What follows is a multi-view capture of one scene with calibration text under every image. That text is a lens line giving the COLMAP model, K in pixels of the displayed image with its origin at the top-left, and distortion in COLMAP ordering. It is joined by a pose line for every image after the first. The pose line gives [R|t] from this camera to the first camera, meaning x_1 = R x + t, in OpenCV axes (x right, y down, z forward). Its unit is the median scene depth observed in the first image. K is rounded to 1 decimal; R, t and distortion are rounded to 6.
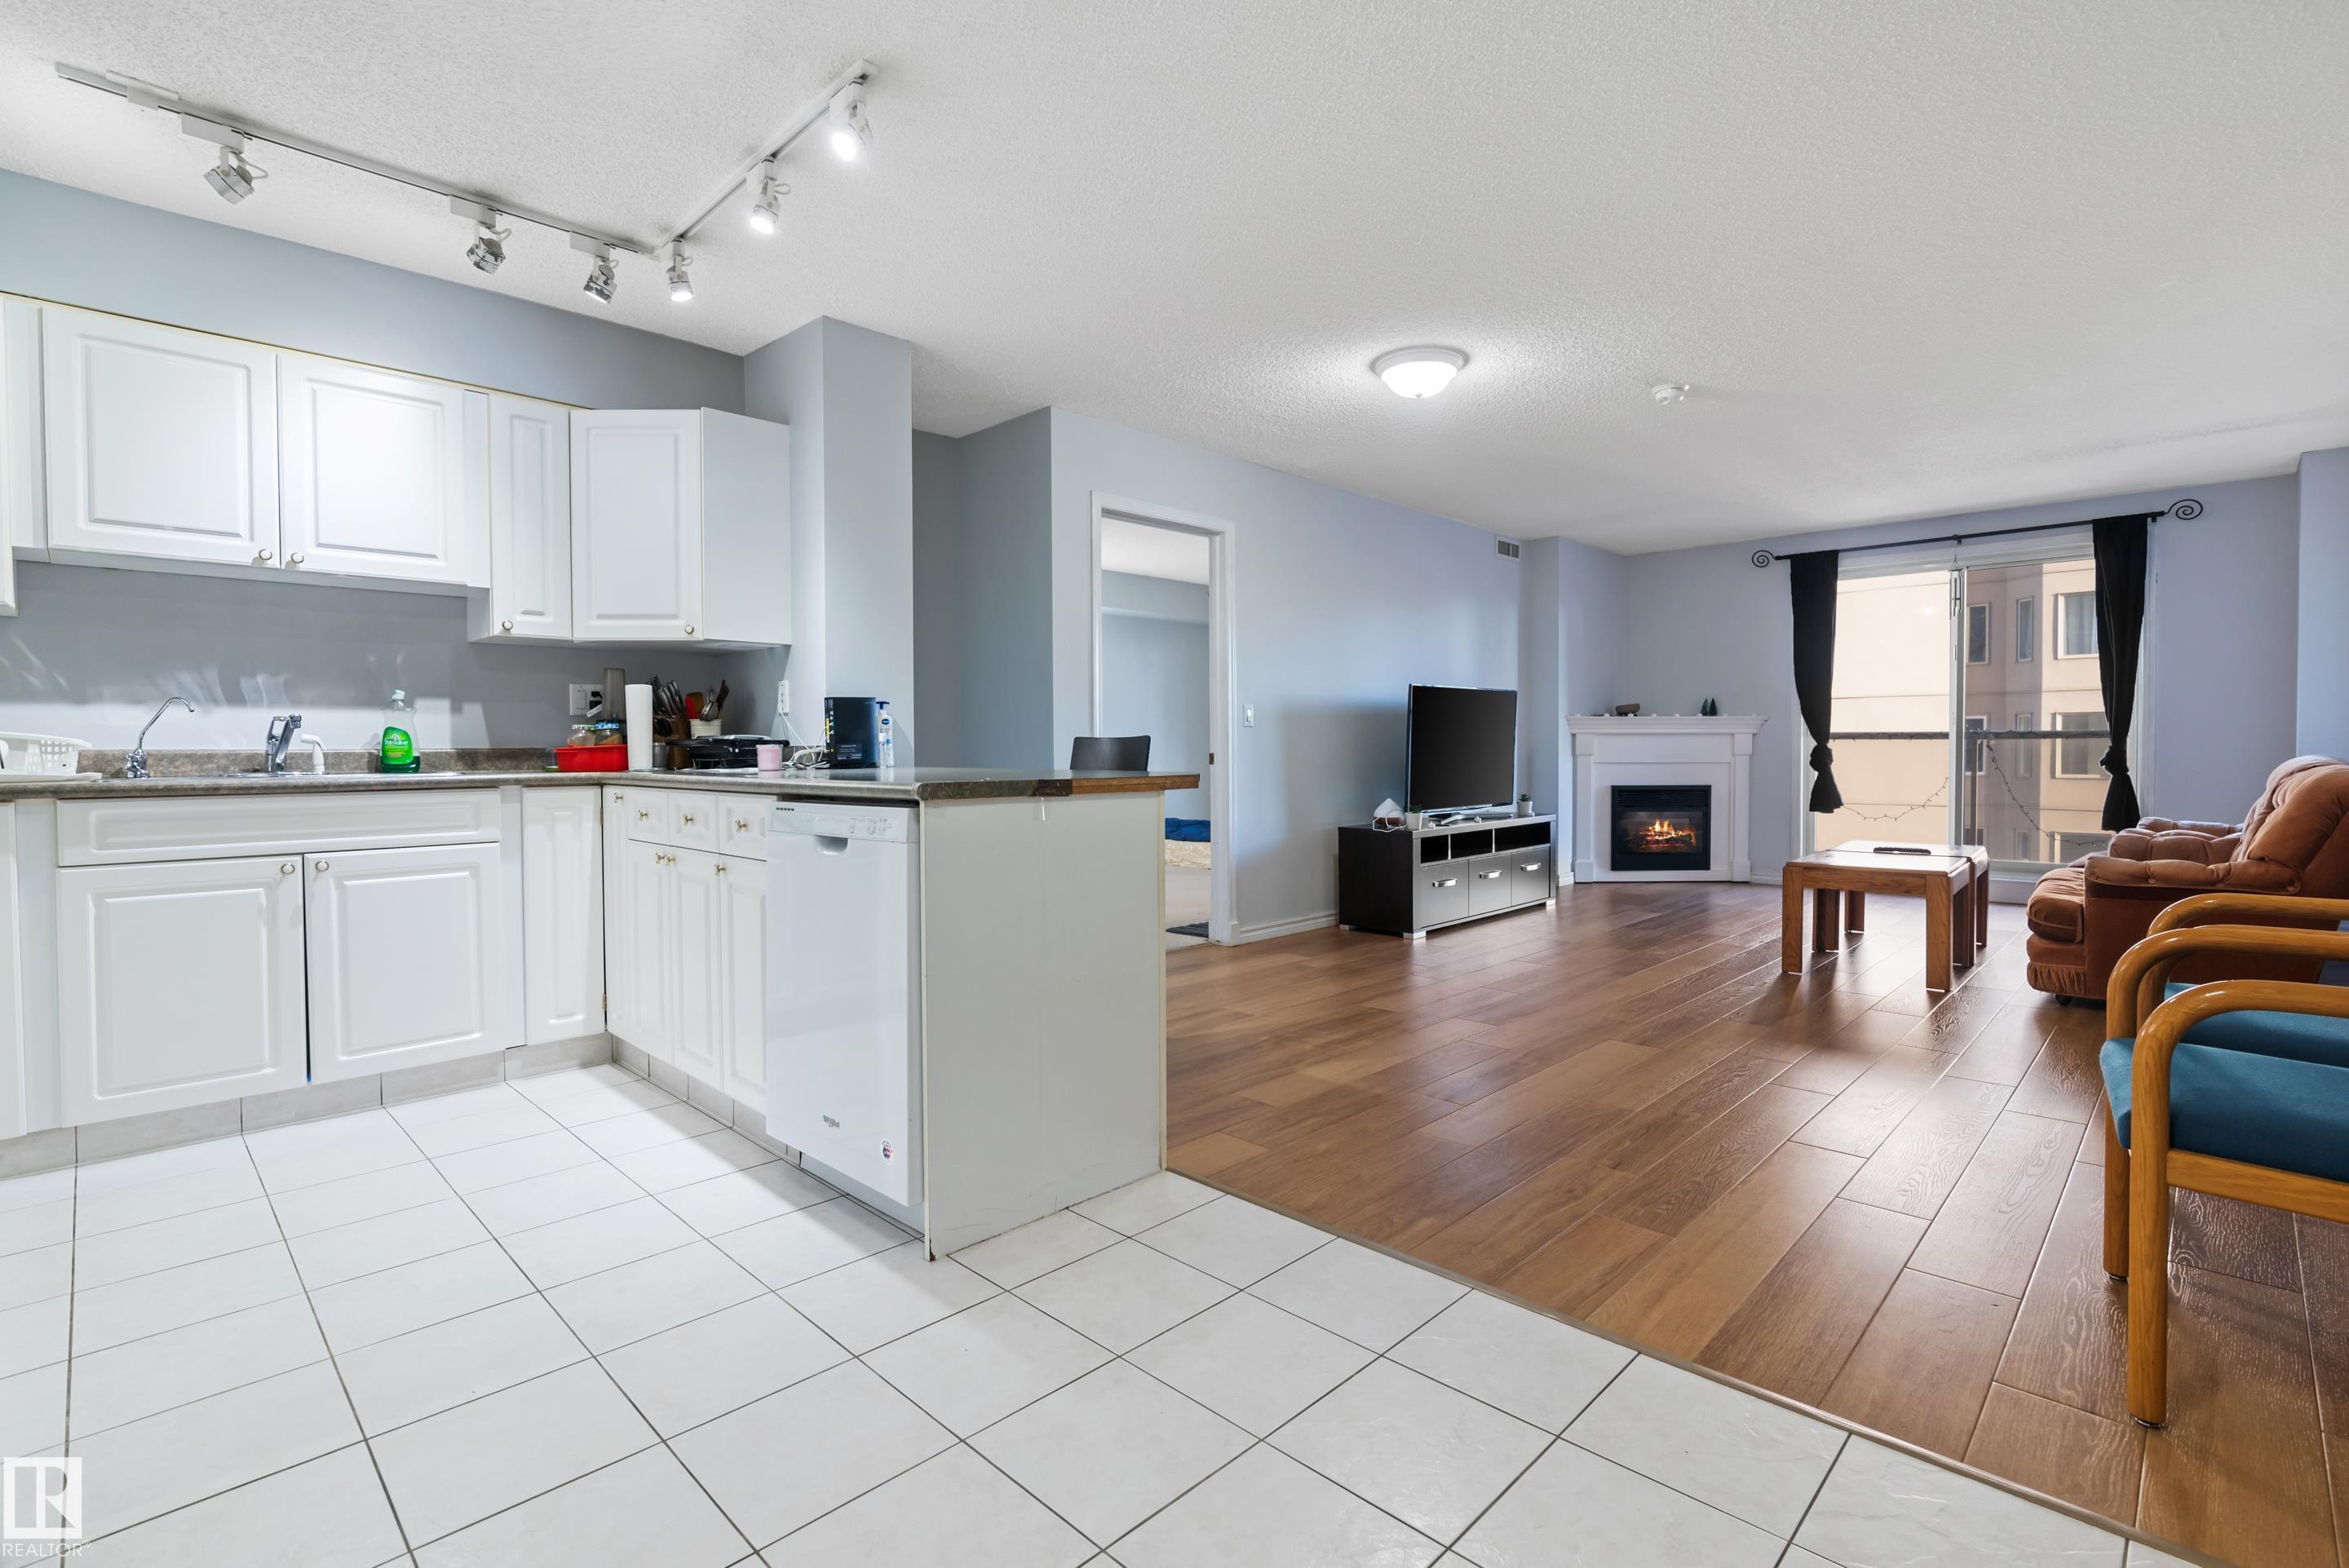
lens RADIAL K [[1092.9, 0, 1178.9], [0, 1092.9, 776.0], [0, 0, 1]] dist [-0.013863, 0.005658]
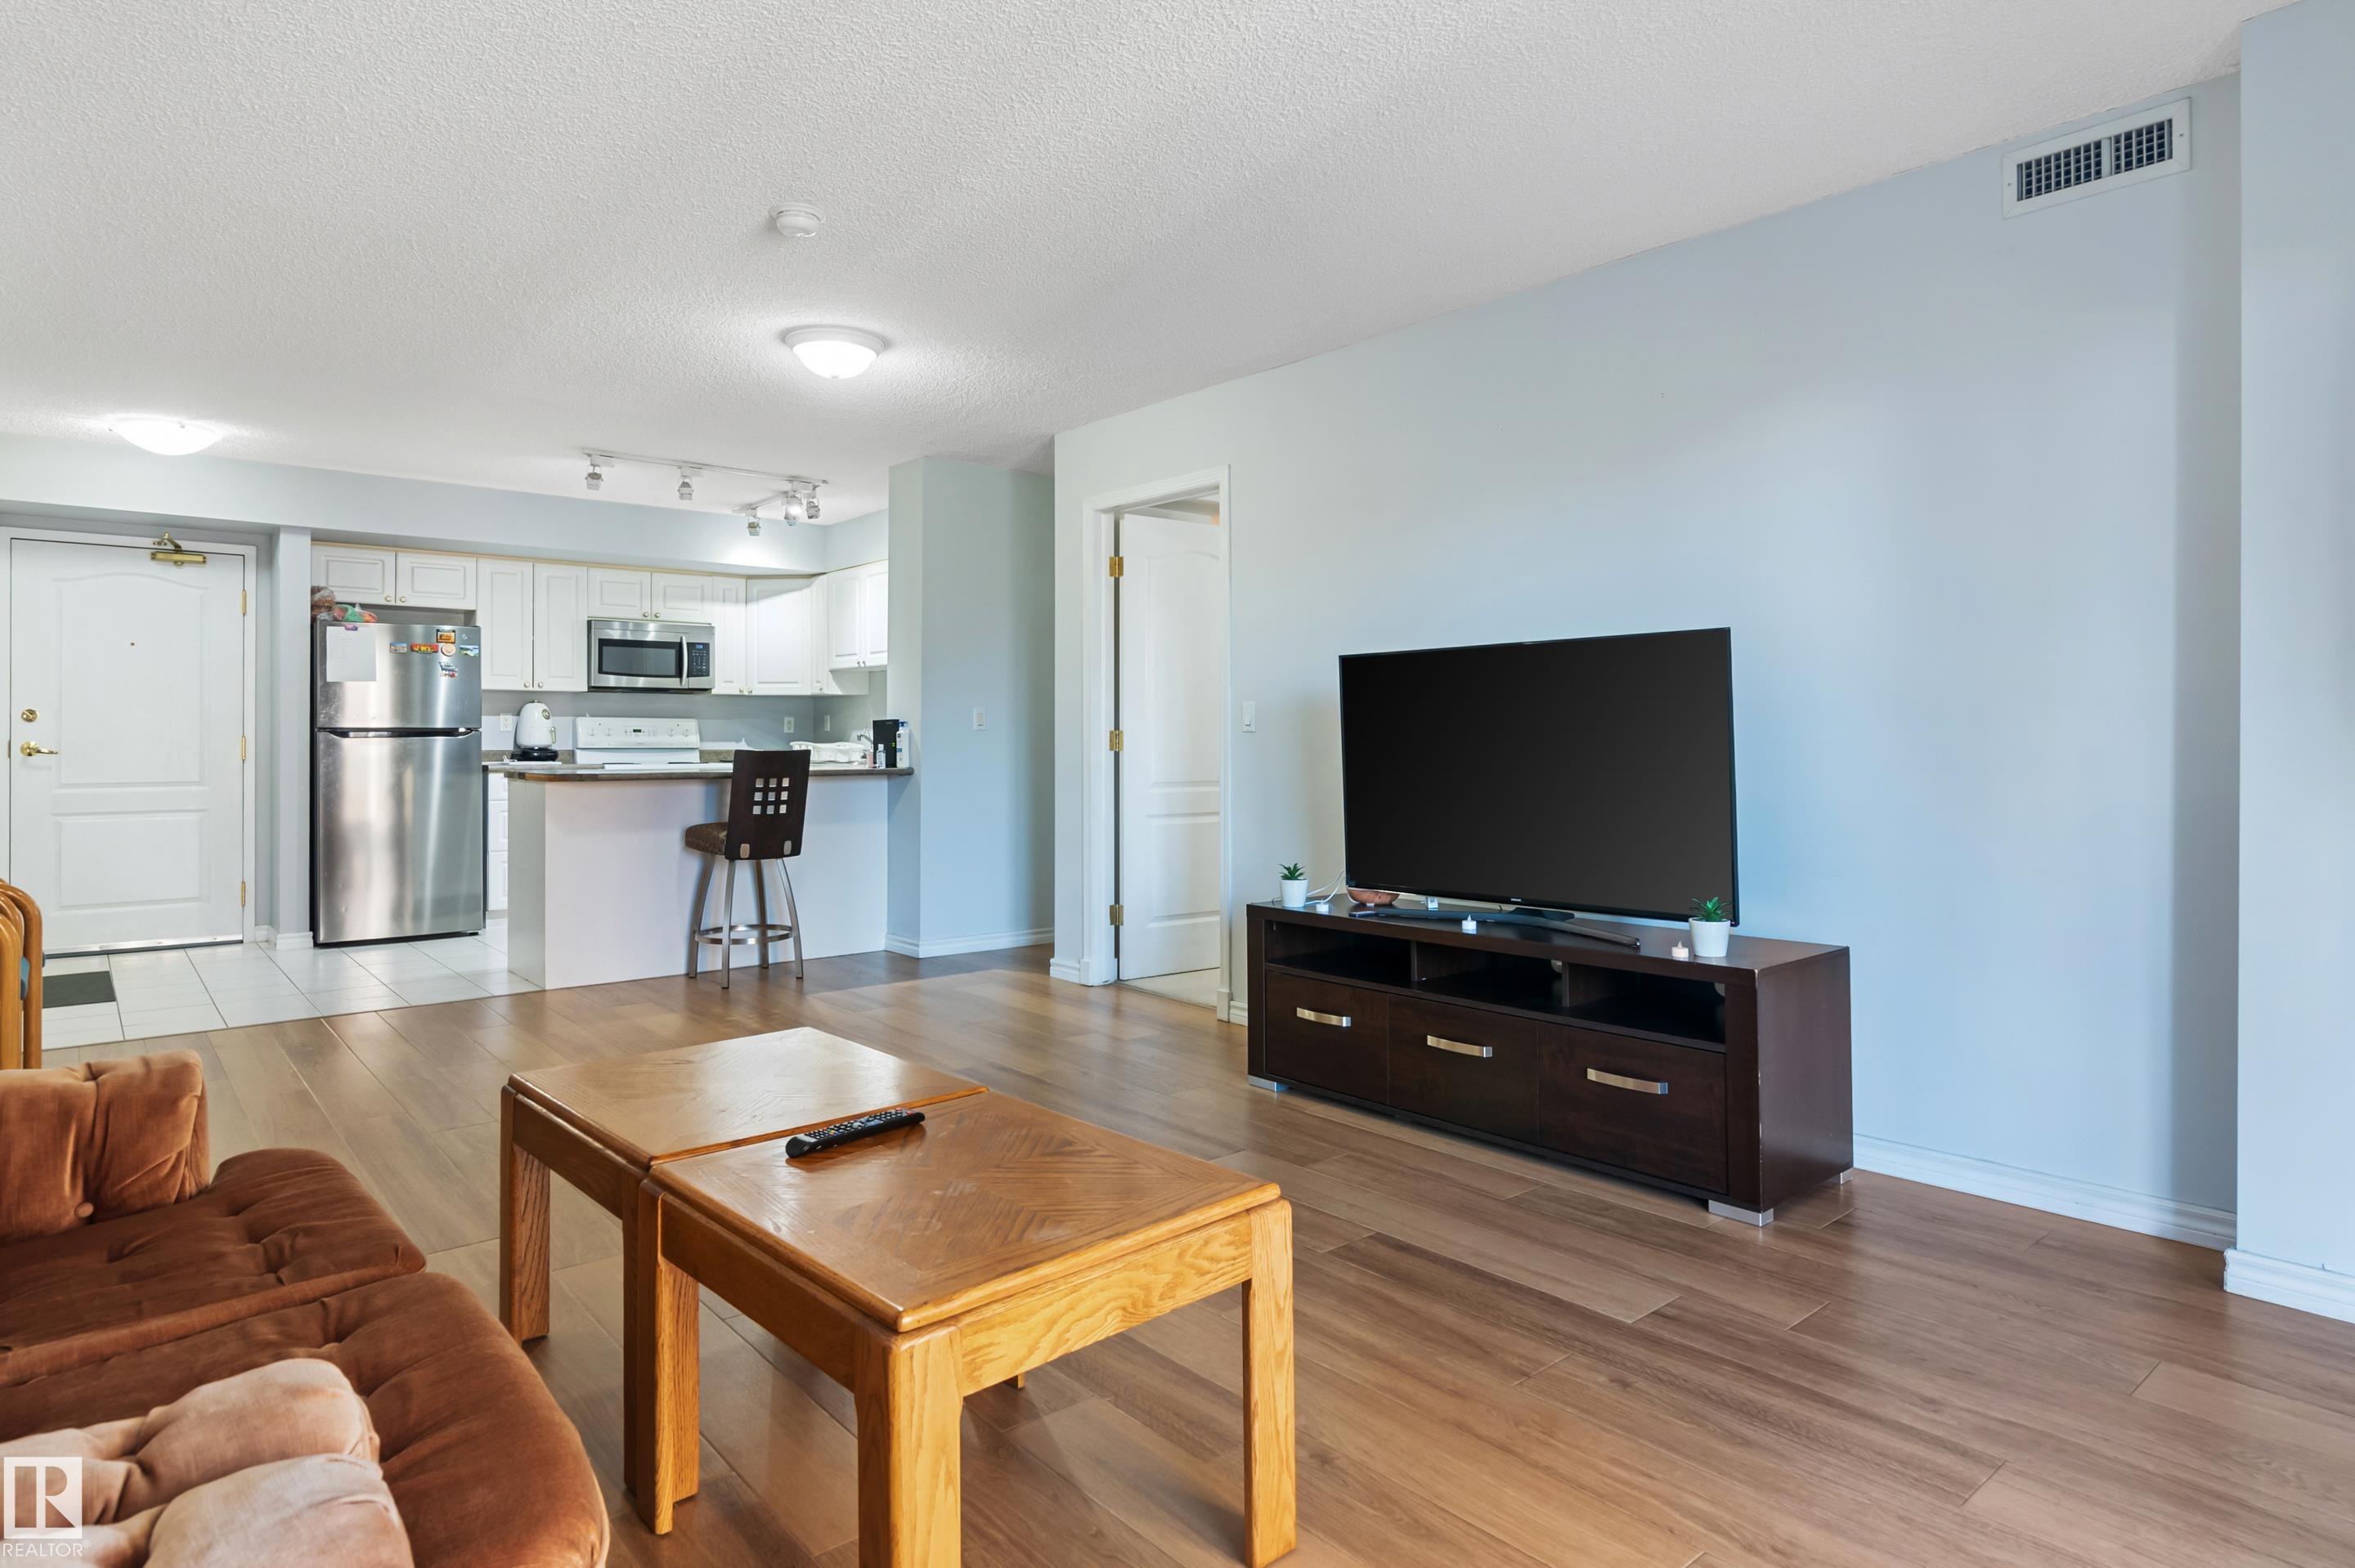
lens RADIAL K [[1321.2, 0, 1182.8], [0, 1321.2, 726.8], [0, 0, 1]] dist [-0.011623, 0.006099]
pose [[-0.092864, -0.002152, -0.995676, 1.328200], [-0.023568, 0.999722, 0.000037, -0.066385], [0.995400, 0.023470, -0.092889, 1.442095]]
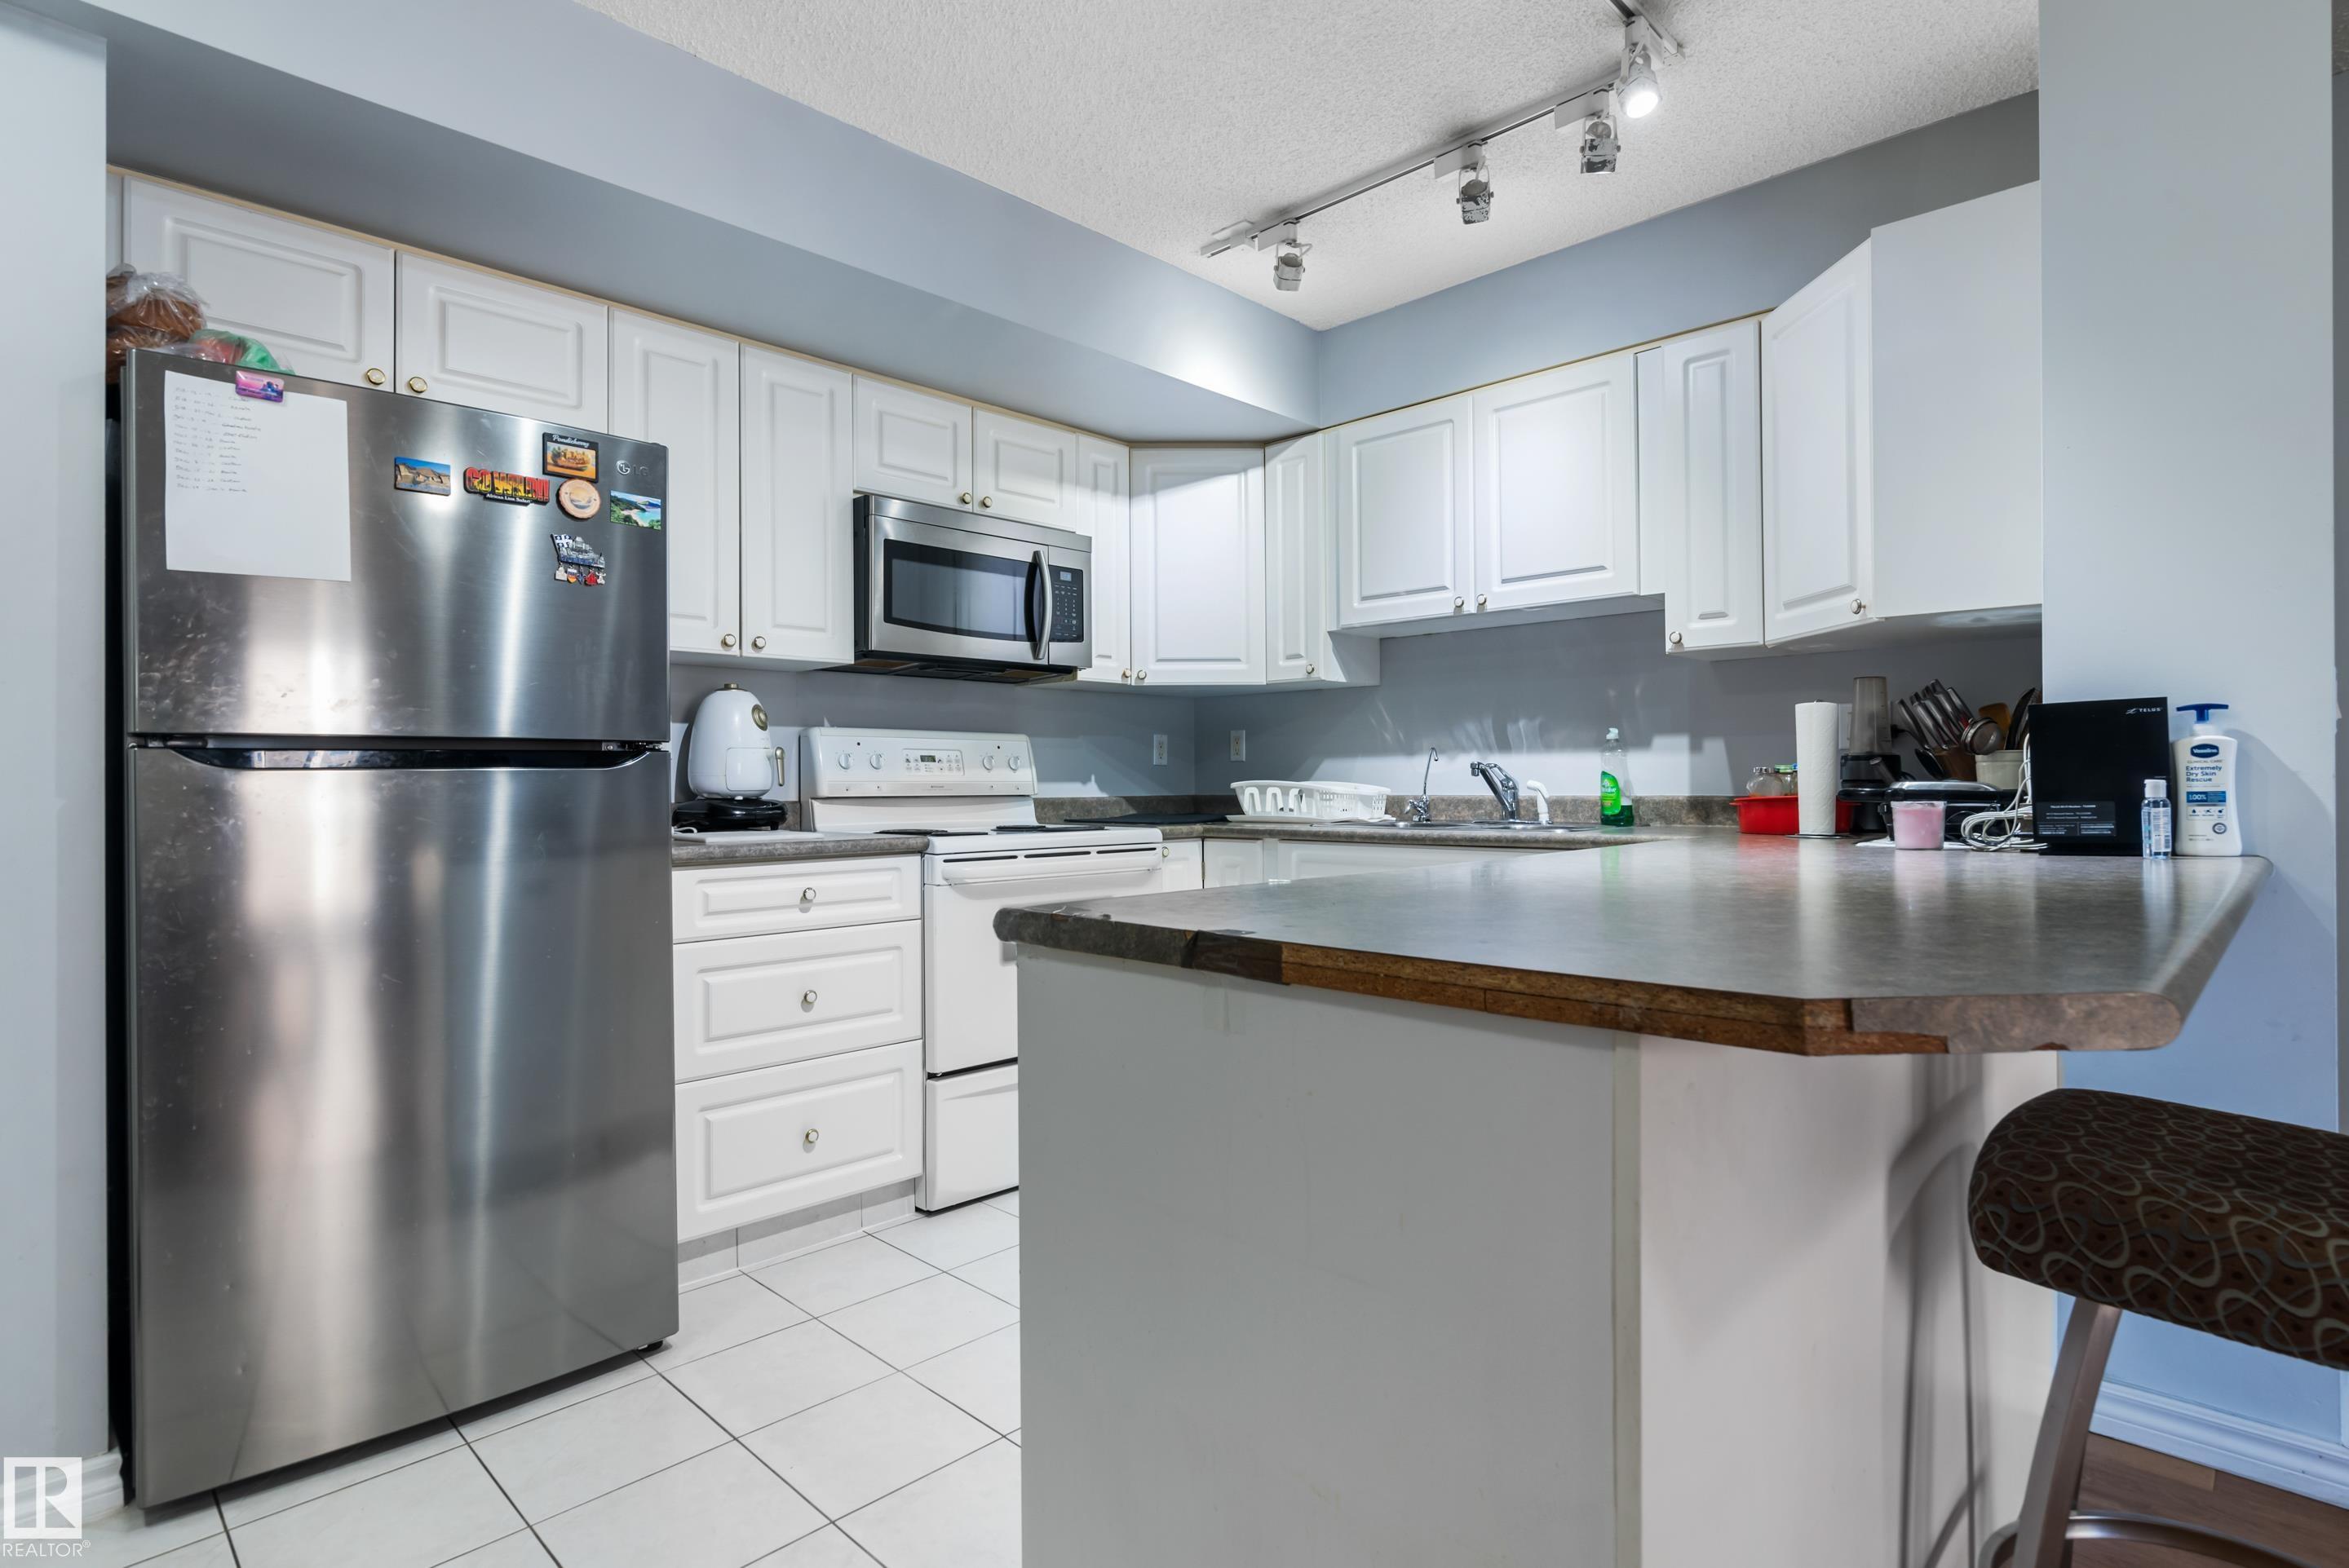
lens RADIAL K [[1179.3, 0, 1180.1], [0, 1179.3, 772.4], [0, 0, 1]] dist [-0.016800, 0.002369]
pose [[0.002322, -0.001728, -0.999996, 0.178646], [-0.018420, 0.999829, -0.001771, -0.031305], [0.999828, 0.018424, 0.002290, 0.563501]]
